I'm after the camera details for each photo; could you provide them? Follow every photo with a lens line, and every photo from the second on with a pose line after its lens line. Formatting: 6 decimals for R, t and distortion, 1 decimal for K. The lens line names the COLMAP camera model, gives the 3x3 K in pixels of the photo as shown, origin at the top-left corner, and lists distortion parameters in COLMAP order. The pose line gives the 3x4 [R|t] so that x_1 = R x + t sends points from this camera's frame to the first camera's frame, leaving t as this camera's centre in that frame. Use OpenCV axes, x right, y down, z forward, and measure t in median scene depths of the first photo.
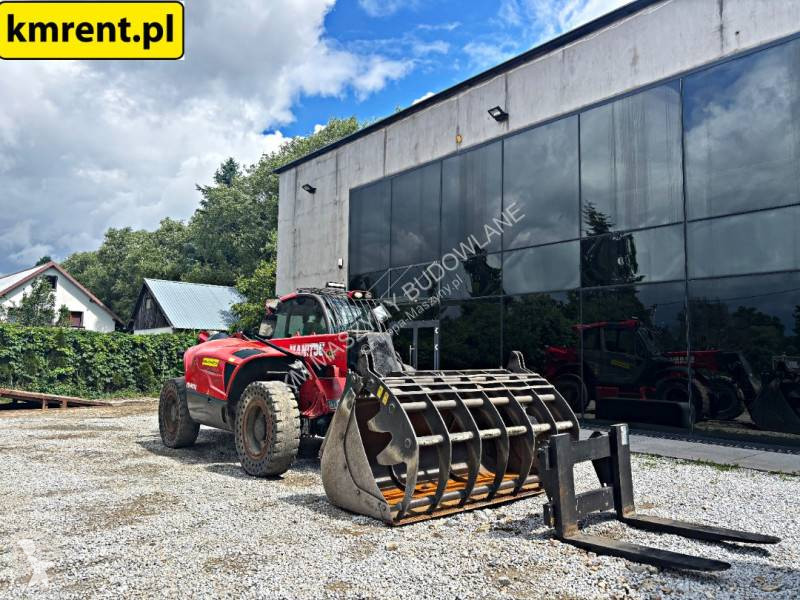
lens RADIAL K [[610.8, 0, 401.1], [0, 610.8, 295.6], [0, 0, 1]] dist [0.038923, -0.046393]
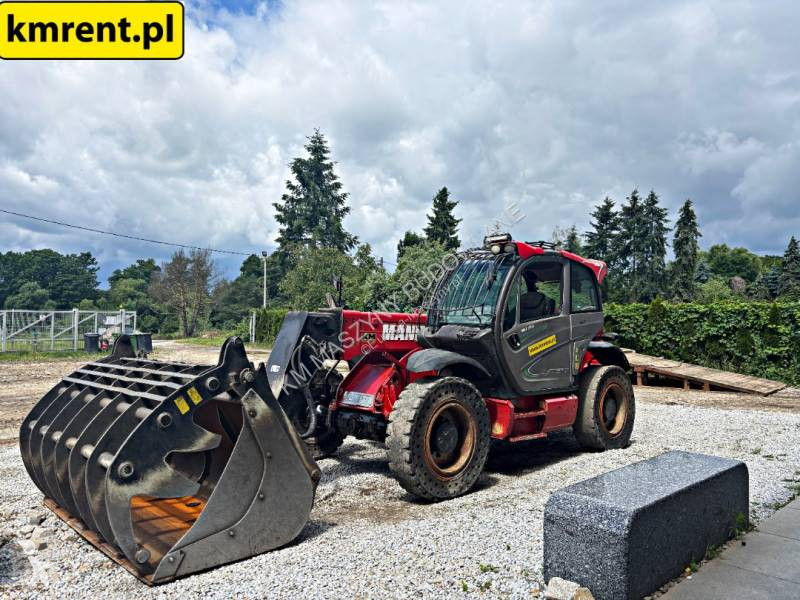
lens RADIAL K [[610.8, 0, 392.6], [0, 610.8, 302.9], [0, 0, 1]] dist [0.038923, -0.046393]
pose [[0.060991, -0.043102, -0.997207, 0.401231], [0.095072, 0.994776, -0.037182, 0.048926], [0.993600, -0.092538, 0.064770, 0.570242]]
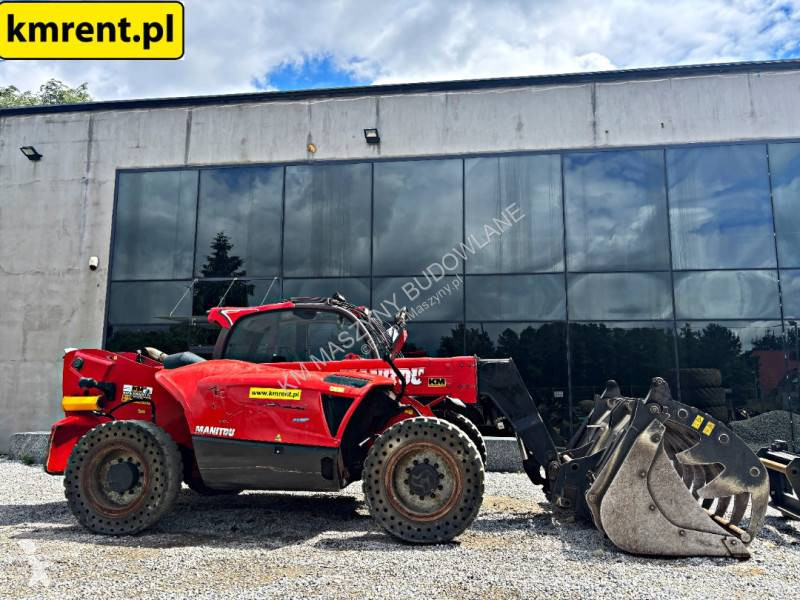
lens RADIAL K [[610.8, 0, 401.2], [0, 610.8, 298.9], [0, 0, 1]] dist [0.038923, -0.046393]
pose [[0.736055, 0.094504, 0.670292, -0.405612], [-0.063189, 0.995475, -0.070963, 0.025747], [-0.673966, 0.009878, 0.738696, 0.237924]]
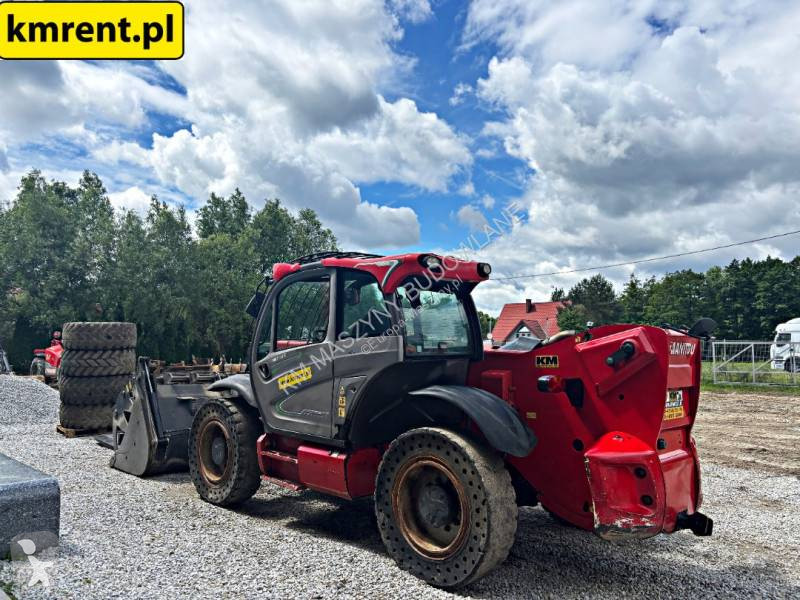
lens RADIAL K [[610.8, 0, 404.7], [0, 610.8, 309.1], [0, 0, 1]] dist [0.038923, -0.046393]
pose [[-0.993554, -0.026980, -0.110103, -0.076351], [-0.008888, 0.986815, -0.161608, 0.092523], [0.113011, -0.159587, -0.980694, 1.099450]]
